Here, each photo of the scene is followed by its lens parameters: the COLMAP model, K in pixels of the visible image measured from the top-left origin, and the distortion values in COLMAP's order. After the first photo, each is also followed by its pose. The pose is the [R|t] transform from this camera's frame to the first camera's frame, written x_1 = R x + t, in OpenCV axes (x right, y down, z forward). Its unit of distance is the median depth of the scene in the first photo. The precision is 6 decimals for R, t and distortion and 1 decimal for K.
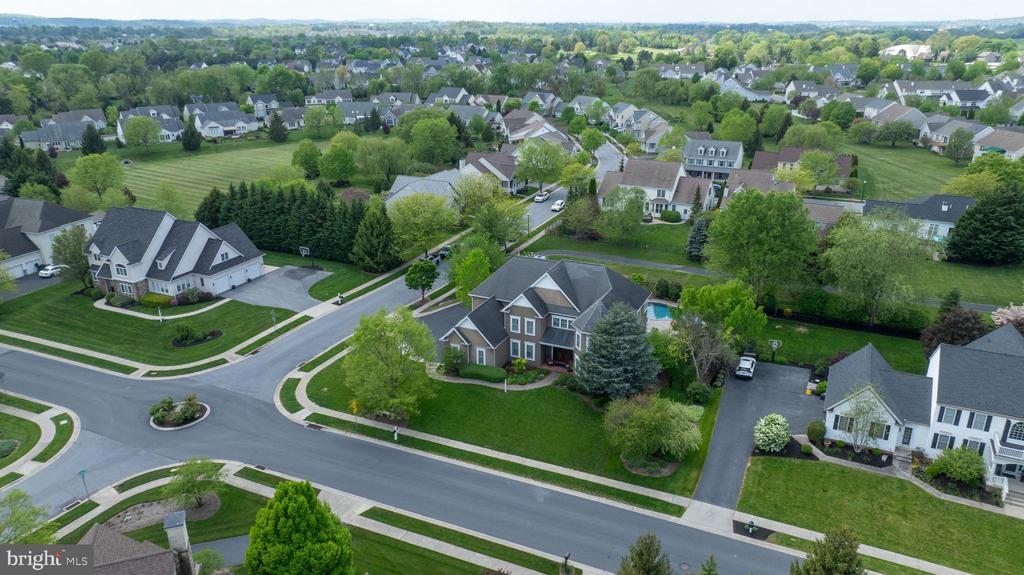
lens RADIAL K [[716.8, 0, 514.9], [0, 716.8, 289.2], [0, 0, 1]] dist [-0.022090, 0.005232]
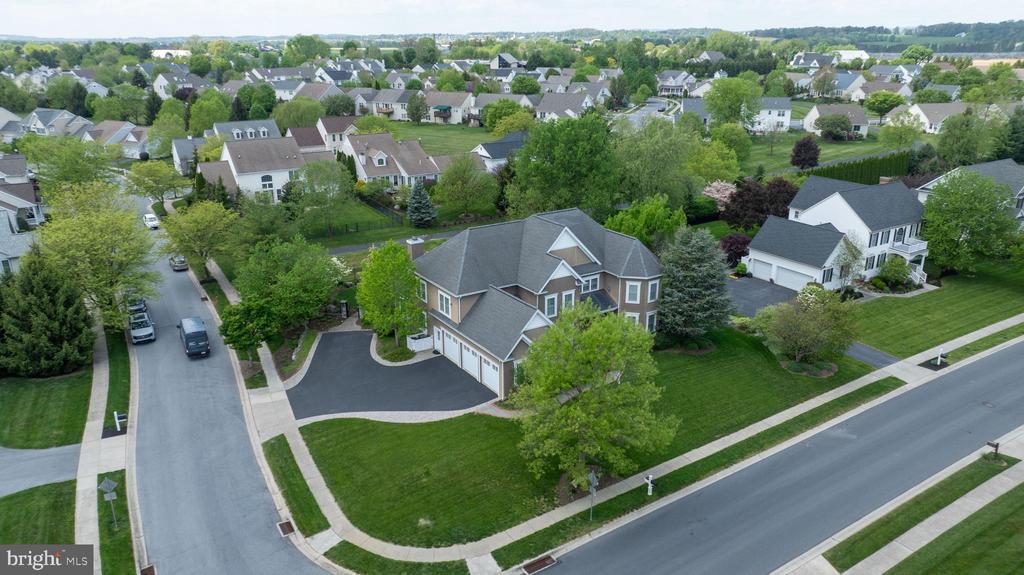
lens RADIAL K [[716.8, 0, 514.9], [0, 716.8, 289.2], [0, 0, 1]] dist [-0.022090, 0.005232]
pose [[0.534670, -0.278230, 0.797945, -0.543076], [0.295898, 0.946108, 0.131624, -0.067863], [-0.791563, 0.165735, 0.588183, 0.535432]]
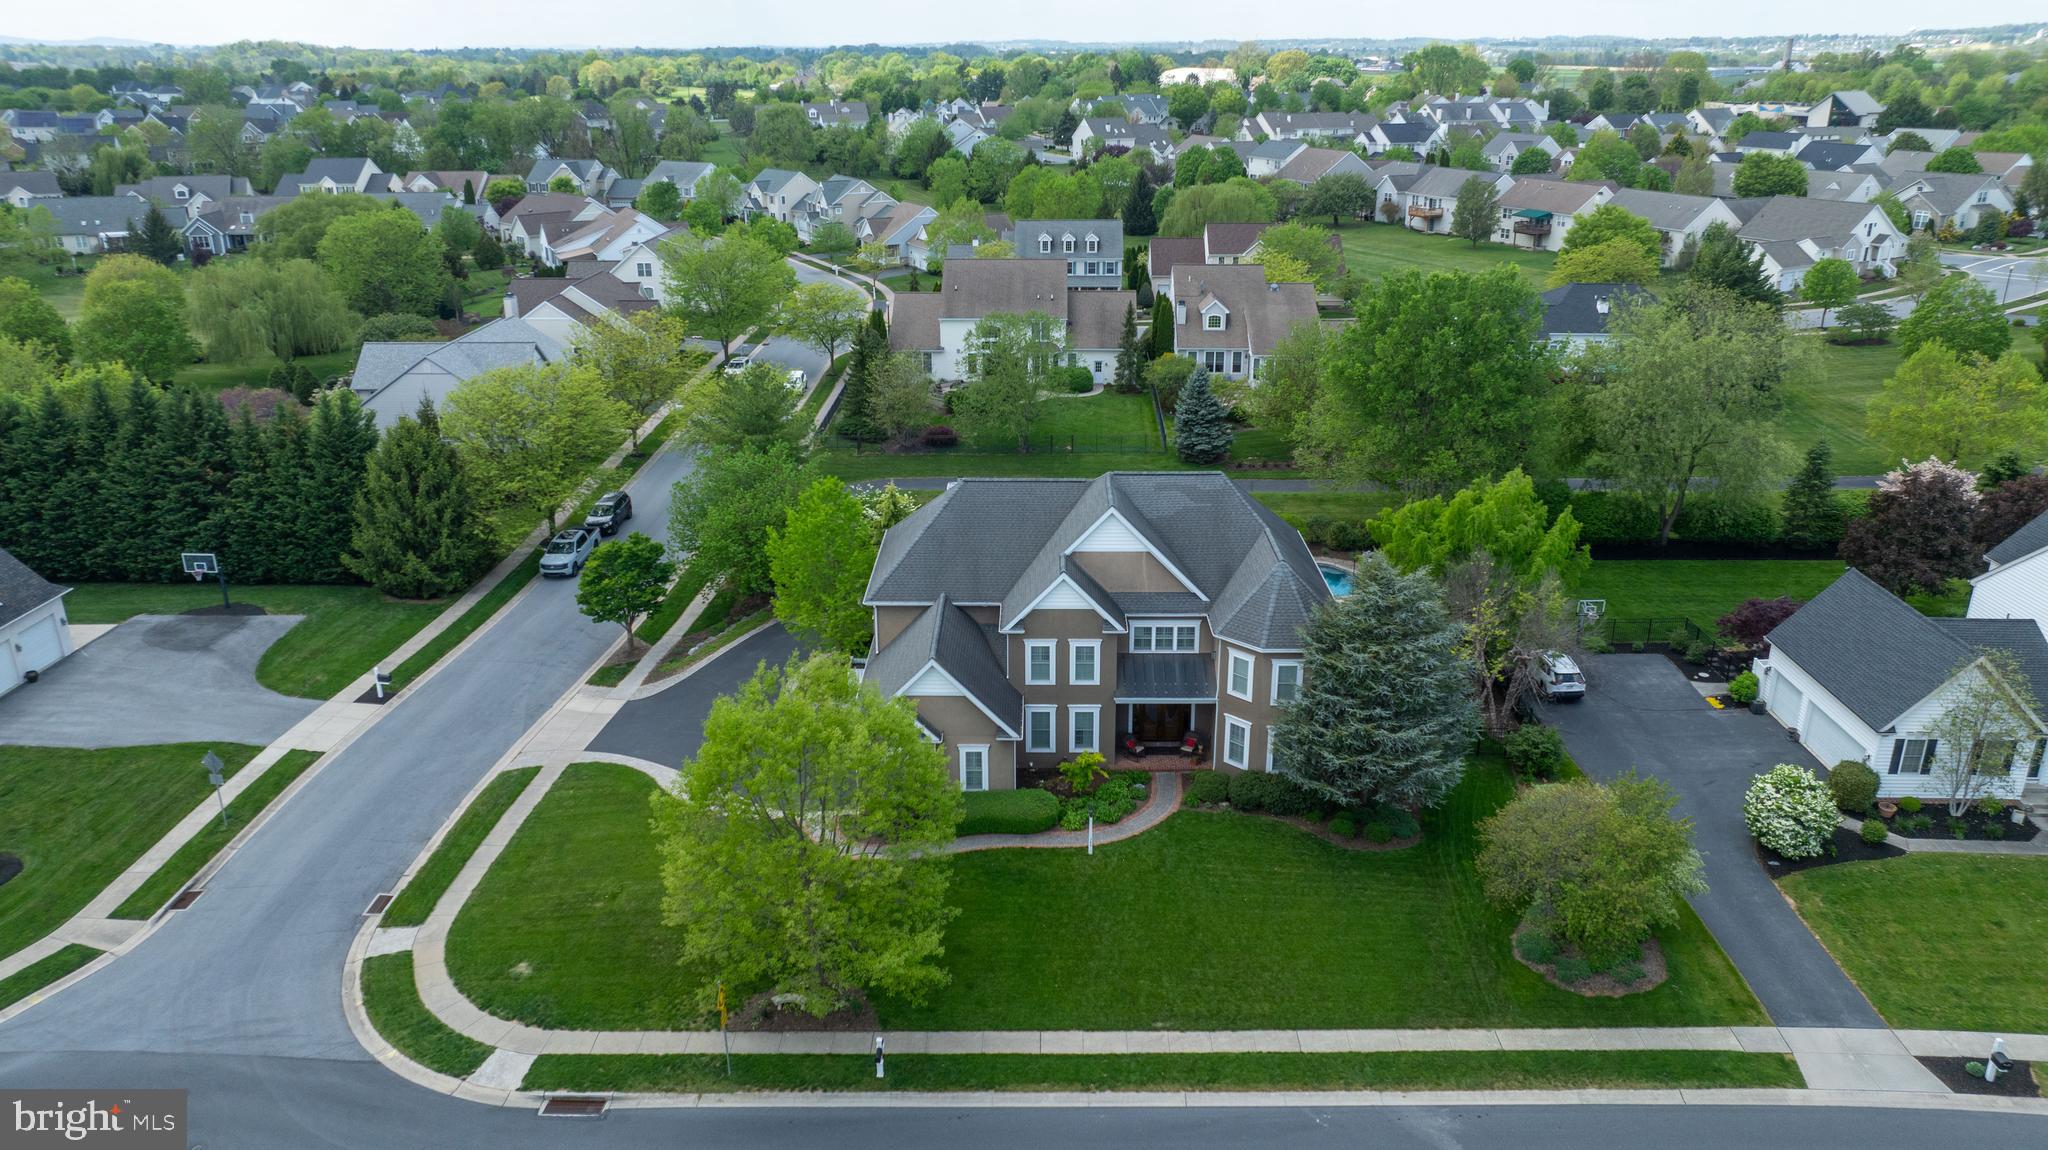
lens RADIAL K [[1433.7, 0, 1029.8], [0, 1433.7, 578.5], [0, 0, 1]] dist [-0.022090, 0.005232]
pose [[0.914715, -0.141931, 0.378354, -0.244723], [0.142623, 0.989426, 0.026354, -0.011234], [-0.378094, 0.029856, 0.925286, 0.300935]]
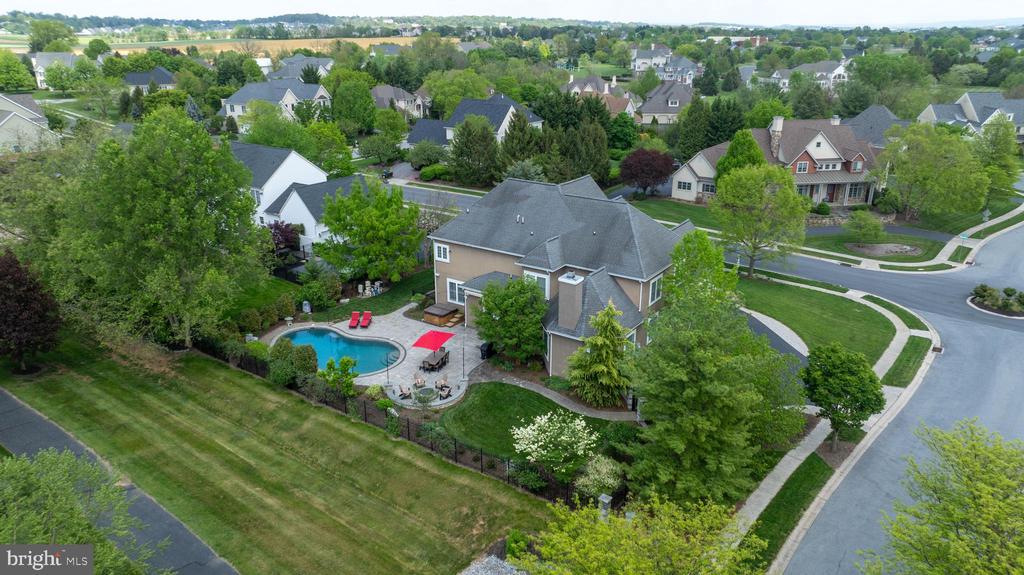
lens RADIAL K [[716.8, 0, 514.9], [0, 716.8, 289.2], [0, 0, 1]] dist [-0.022090, 0.005232]
pose [[-0.984343, -0.056238, 0.167052, -0.012116], [0.066199, 0.760406, 0.646065, -0.385982], [-0.163361, 0.647009, -0.744777, 1.478045]]
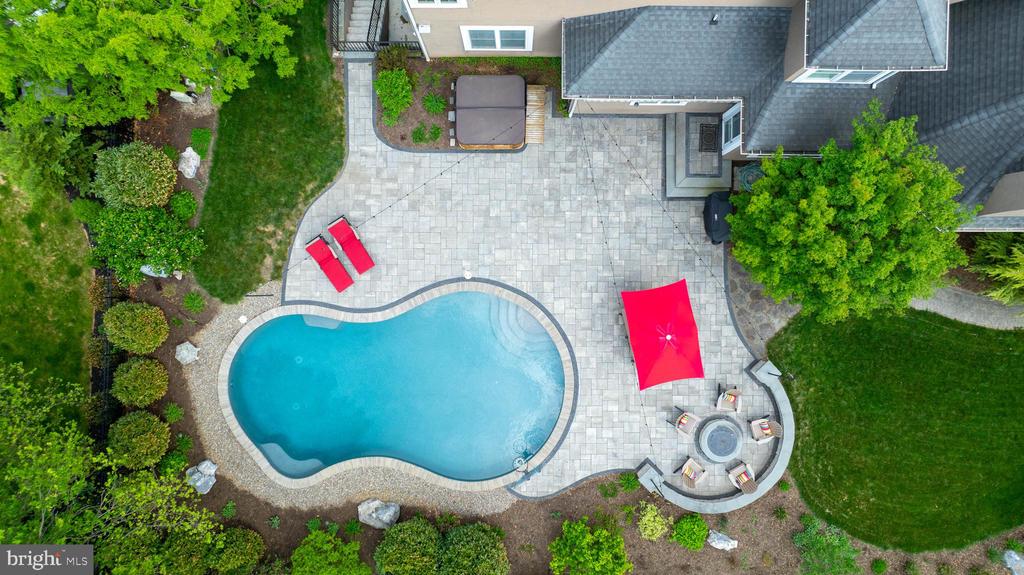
lens RADIAL K [[716.8, 0, 514.9], [0, 716.8, 289.2], [0, 0, 1]] dist [-0.022090, 0.005232]
pose [[-0.914349, 0.404645, 0.015126, 0.178705], [-0.133586, -0.336697, 0.932089, -0.202265], [0.382258, 0.850234, 0.361914, 0.973955]]
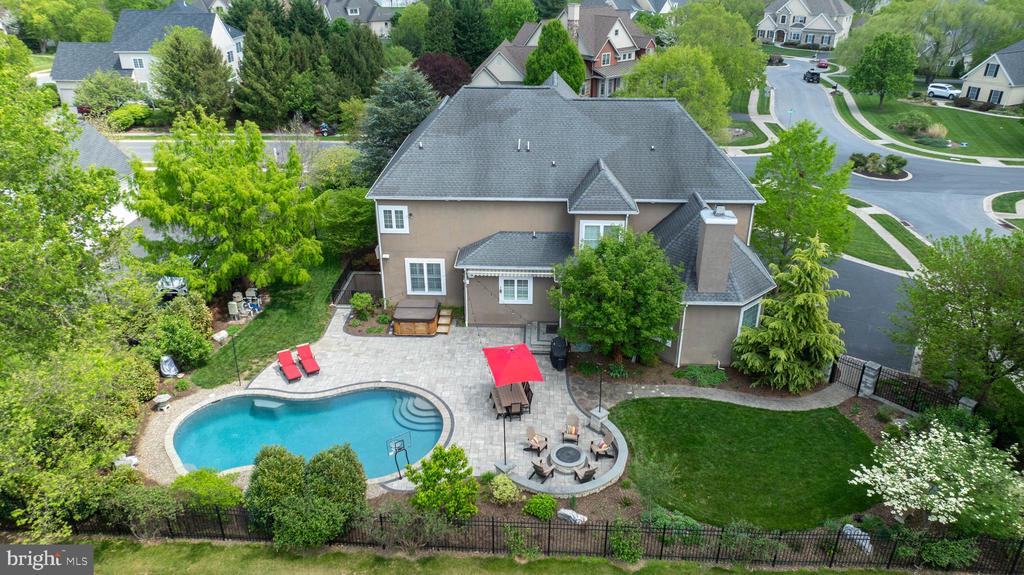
lens RADIAL K [[716.8, 0, 514.9], [0, 716.8, 289.2], [0, 0, 1]] dist [-0.022090, 0.005232]
pose [[-0.927432, 0.167290, -0.334490, 0.248483], [-0.126257, 0.701821, 0.701075, -0.252275], [0.352035, 0.692431, -0.629770, 1.278886]]
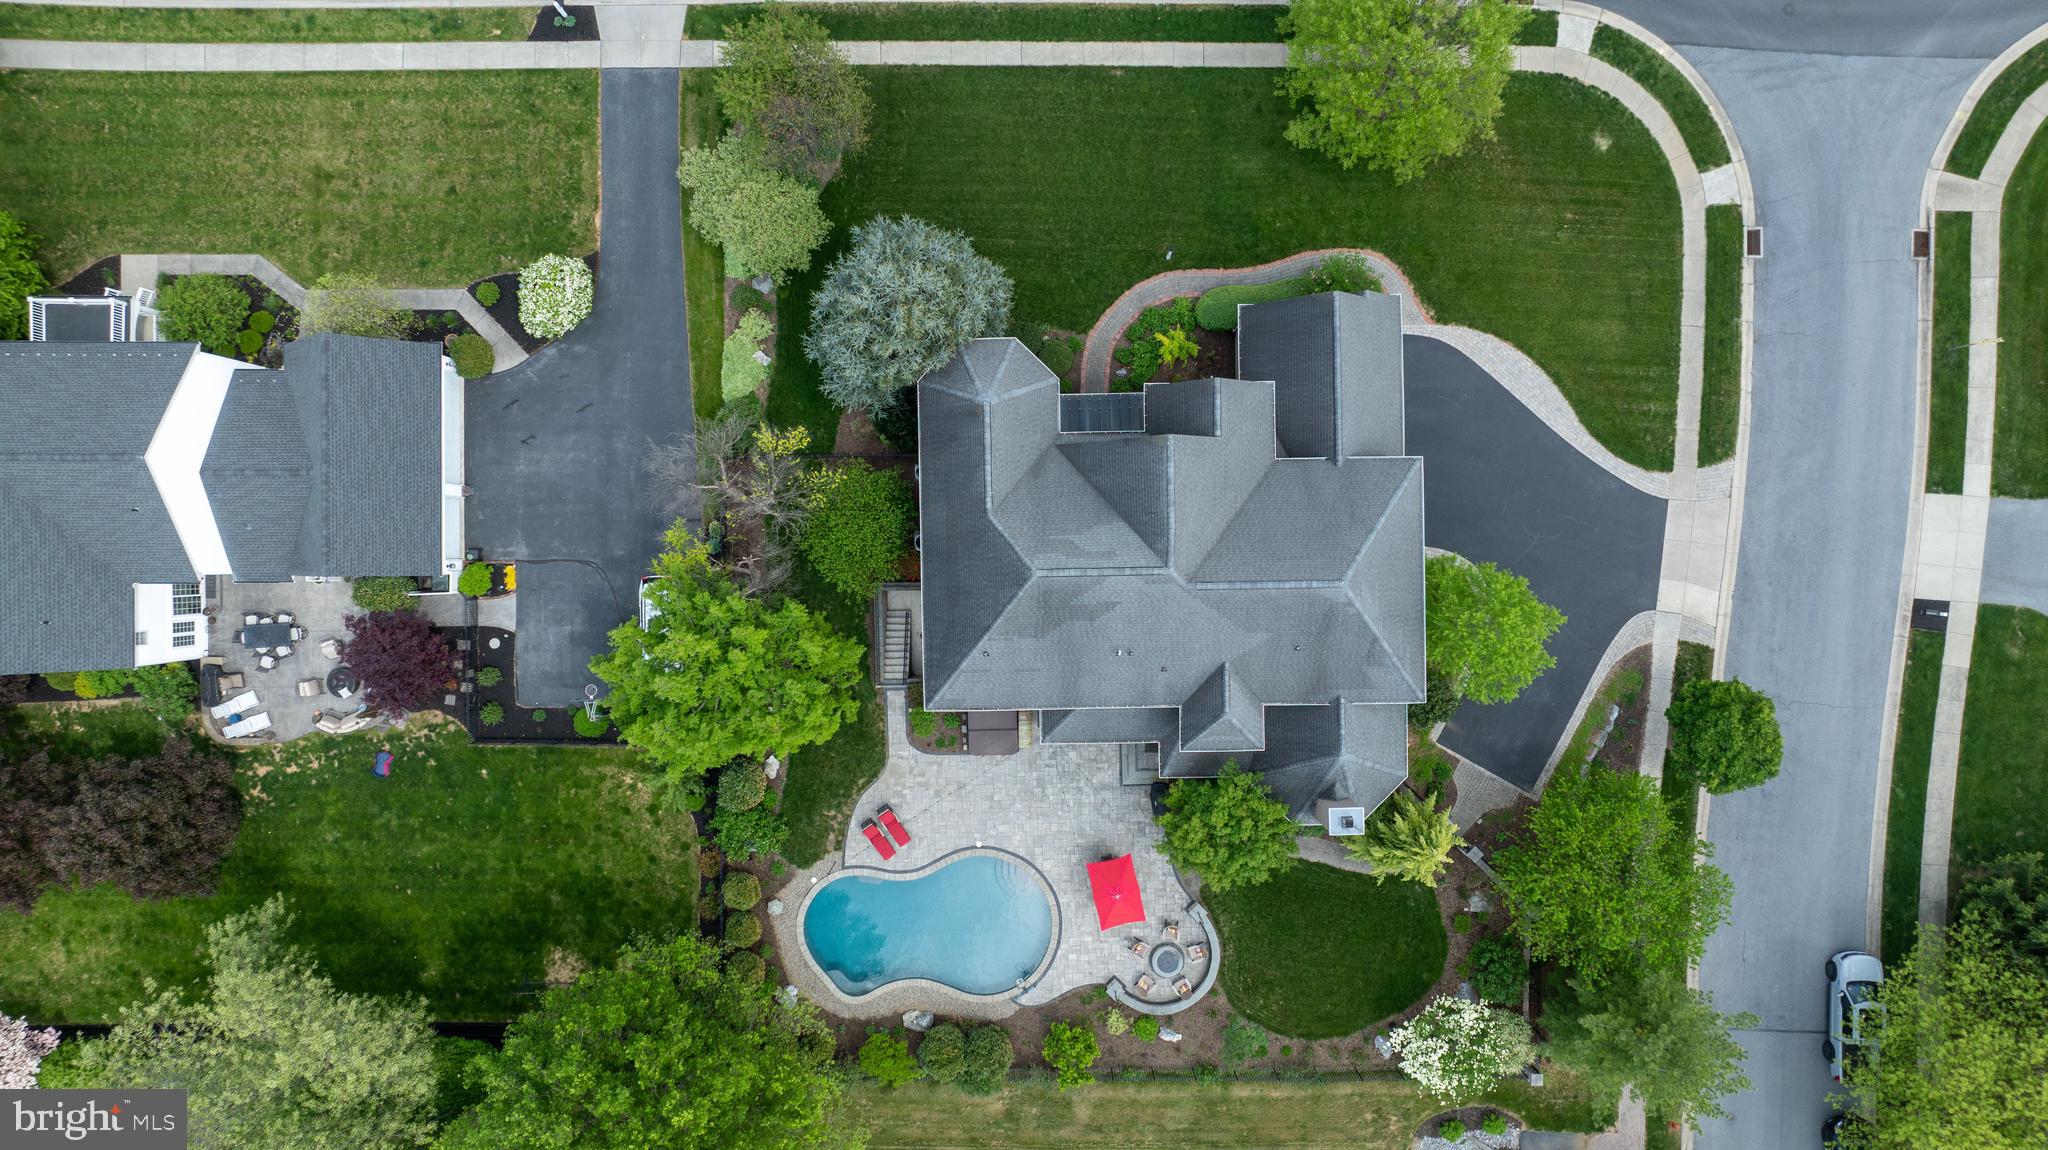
lens RADIAL K [[1433.7, 0, 1029.8], [0, 1433.7, 578.5], [0, 0, 1]] dist [-0.022090, 0.005232]
pose [[-0.904364, 0.426449, 0.016338, 0.105721], [-0.140267, -0.333183, 0.932370, -0.576314], [0.403052, 0.840911, 0.361135, 0.700780]]
